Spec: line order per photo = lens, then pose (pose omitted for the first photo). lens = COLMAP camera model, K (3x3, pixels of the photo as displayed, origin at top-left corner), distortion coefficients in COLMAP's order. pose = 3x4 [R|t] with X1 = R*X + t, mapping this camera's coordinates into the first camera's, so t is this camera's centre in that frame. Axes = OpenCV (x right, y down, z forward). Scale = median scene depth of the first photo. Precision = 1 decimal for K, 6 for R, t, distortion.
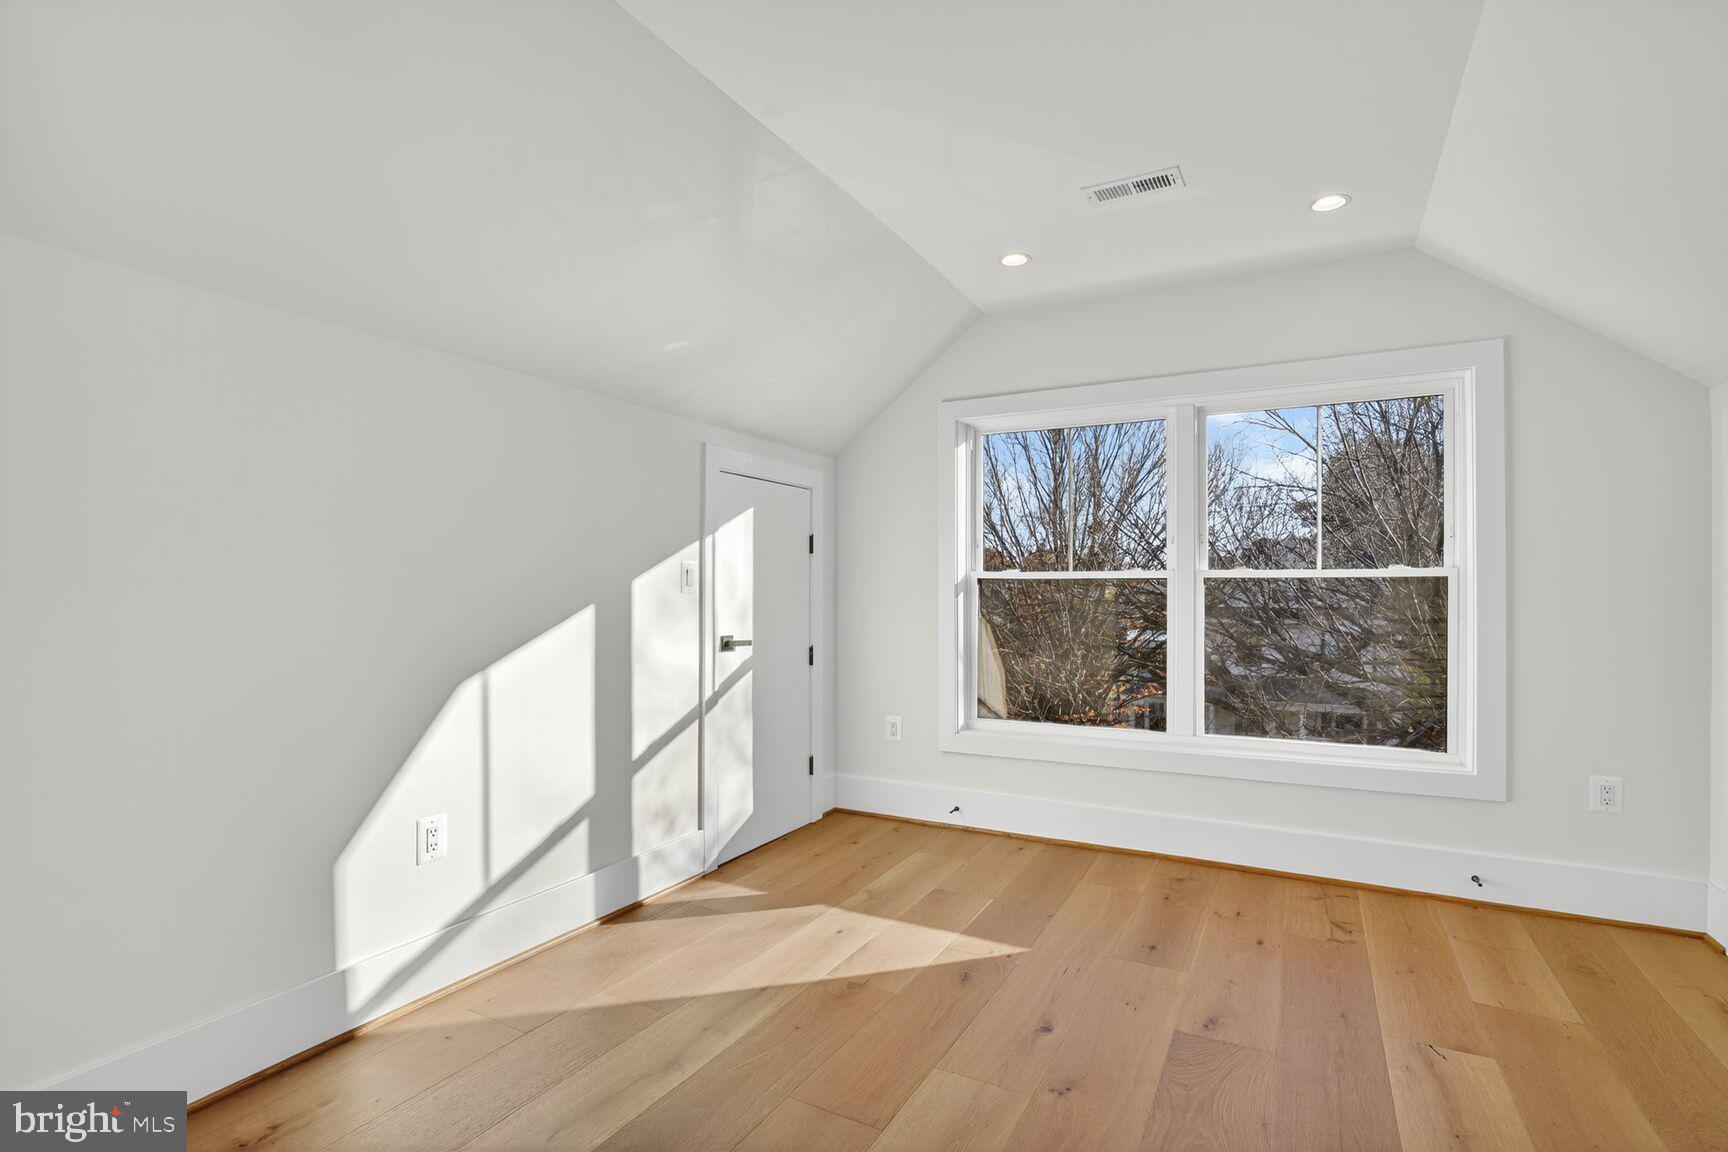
lens RADIAL K [[797.1, 0, 866.5], [0, 797.1, 587.4], [0, 0, 1]] dist [-0.066304, 0.028065]
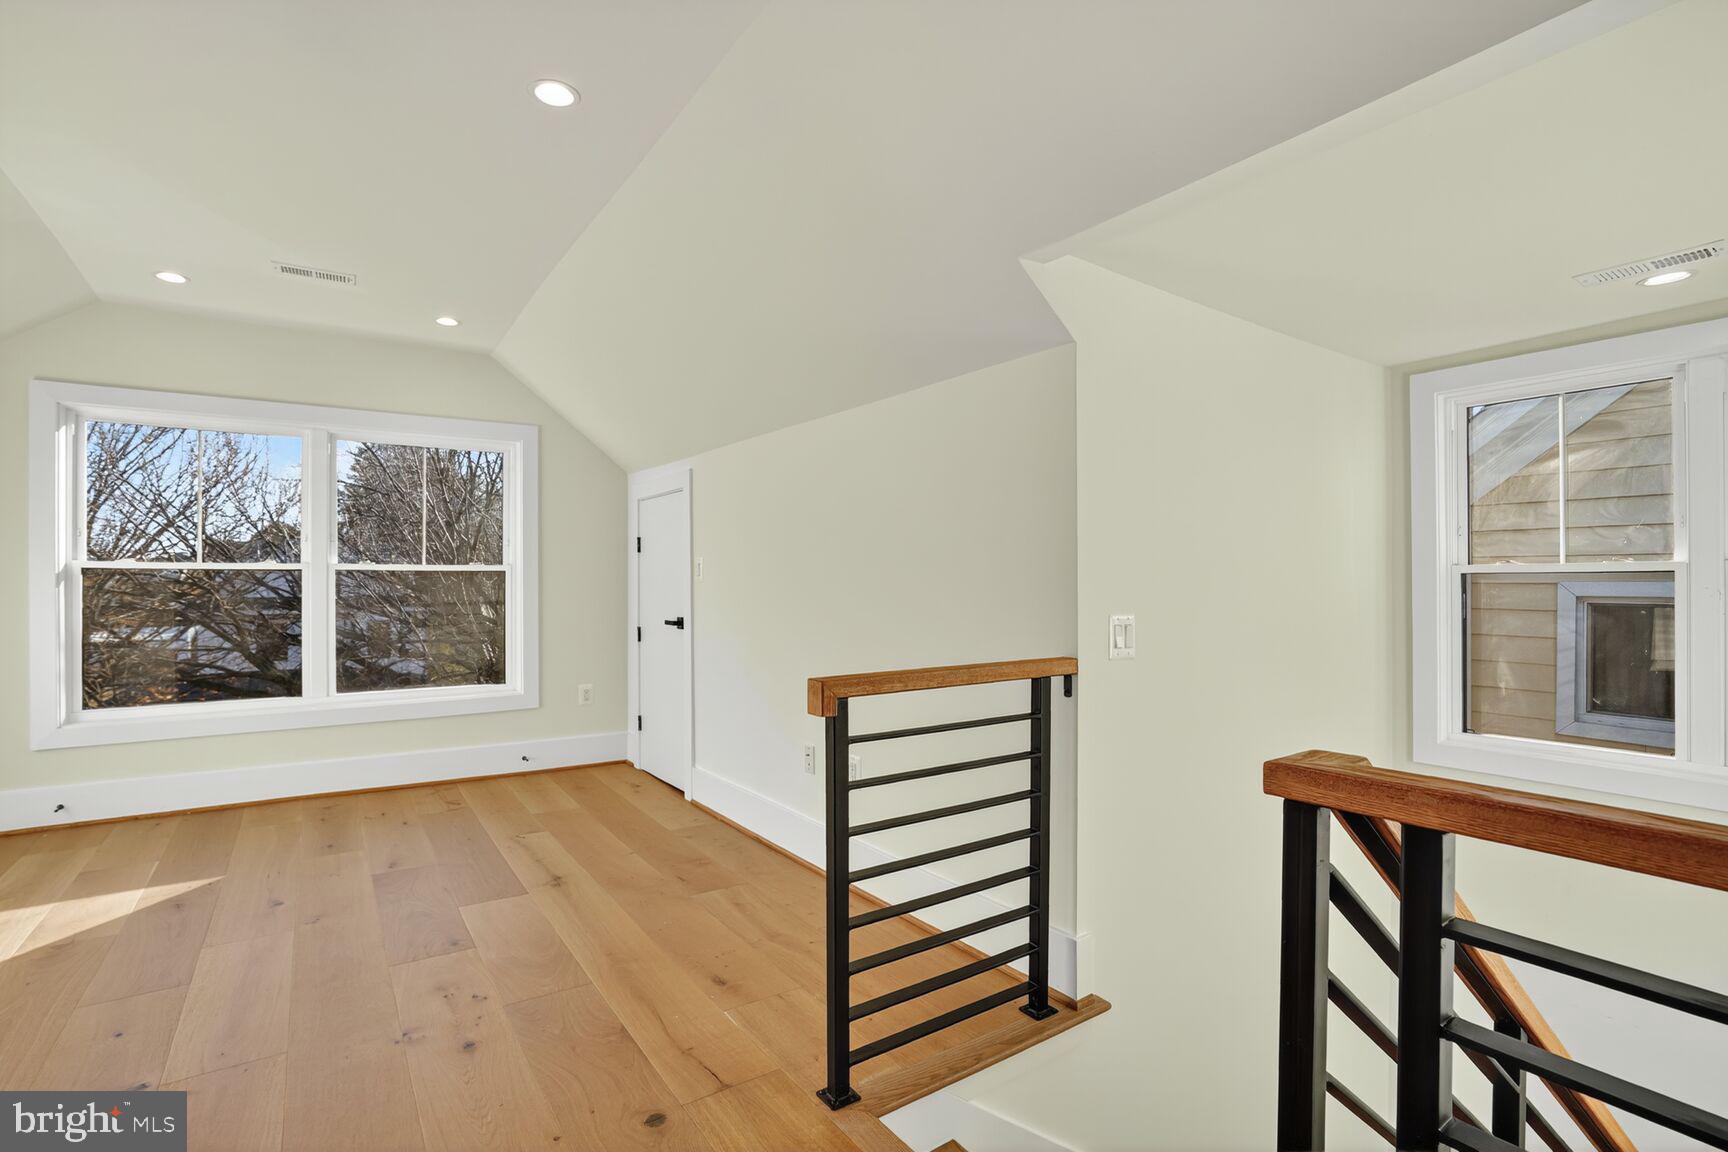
lens RADIAL K [[797.1, 0, 866.5], [0, 797.1, 587.4], [0, 0, 1]] dist [-0.066304, 0.028065]
pose [[0.433642, -0.009284, 0.901037, -0.371973], [-0.001830, 0.999936, 0.011184, 0.000493], [-0.901083, -0.006499, 0.433598, -0.350619]]
